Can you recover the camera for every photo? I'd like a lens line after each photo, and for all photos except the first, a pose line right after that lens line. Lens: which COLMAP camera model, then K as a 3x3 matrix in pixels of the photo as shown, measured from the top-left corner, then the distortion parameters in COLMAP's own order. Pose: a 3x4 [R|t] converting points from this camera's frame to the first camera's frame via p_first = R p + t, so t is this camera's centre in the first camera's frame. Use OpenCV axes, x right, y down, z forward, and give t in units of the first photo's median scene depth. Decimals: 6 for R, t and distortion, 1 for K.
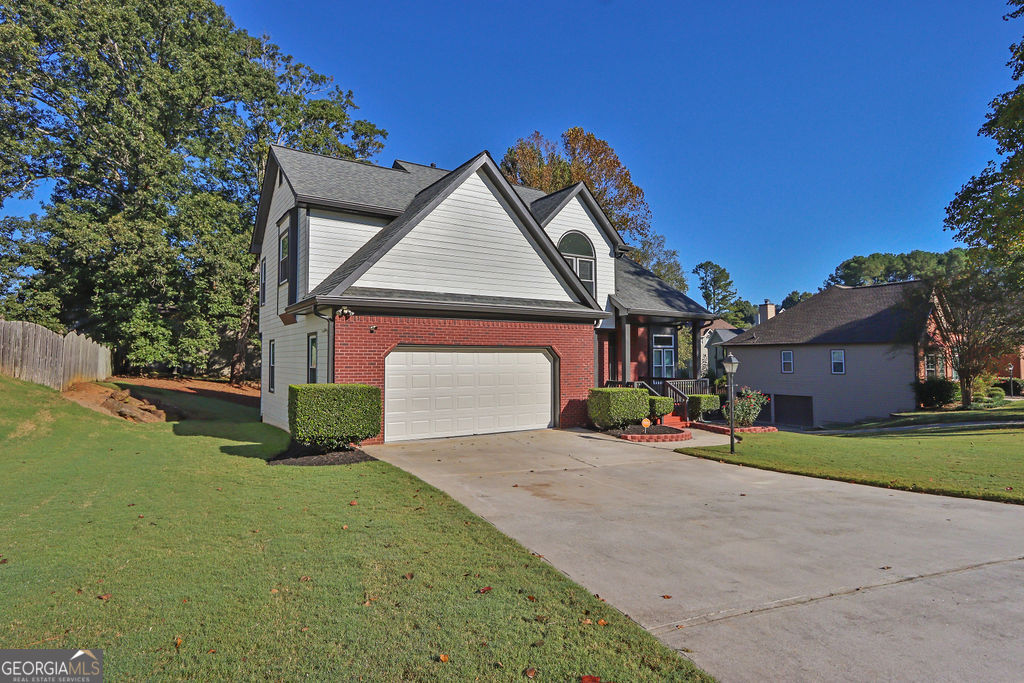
lens RADIAL K [[552.0, 0, 512.0], [0, 552.0, 341.5], [0, 0, 1]] dist [-0.001130, -0.000140]
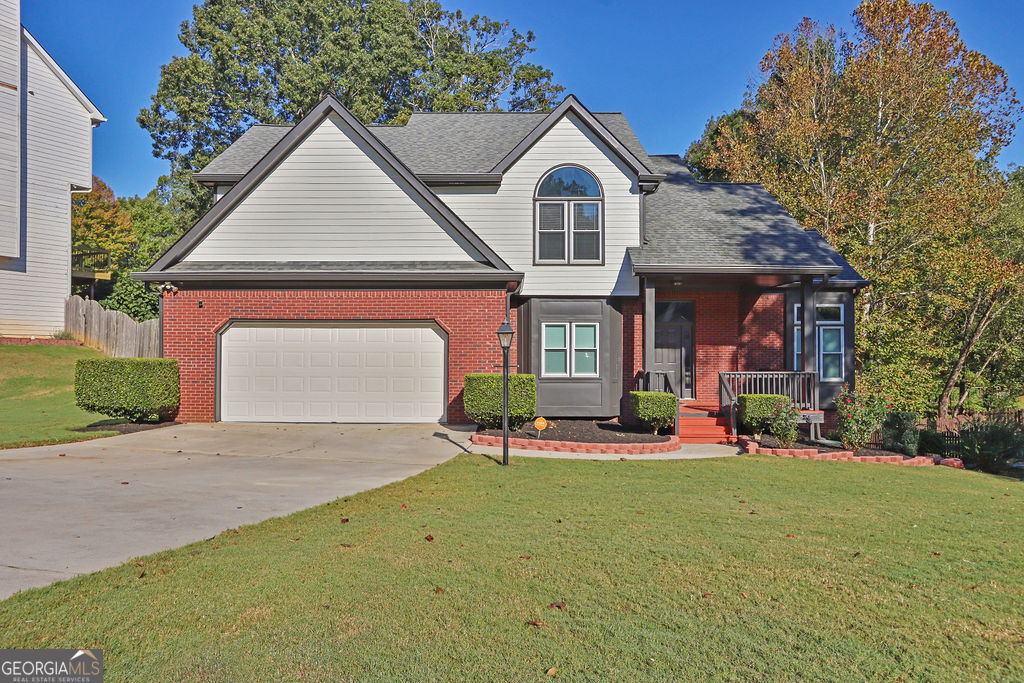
lens RADIAL K [[677.6, 0, 512.2], [0, 677.6, 361.0], [0, 0, 1]] dist [0.002930, 0.001051]
pose [[0.827778, 0.011502, -0.560938, 0.698707], [0.012329, 0.999176, 0.038681, 0.031180], [0.560920, -0.038935, 0.826954, 0.252731]]
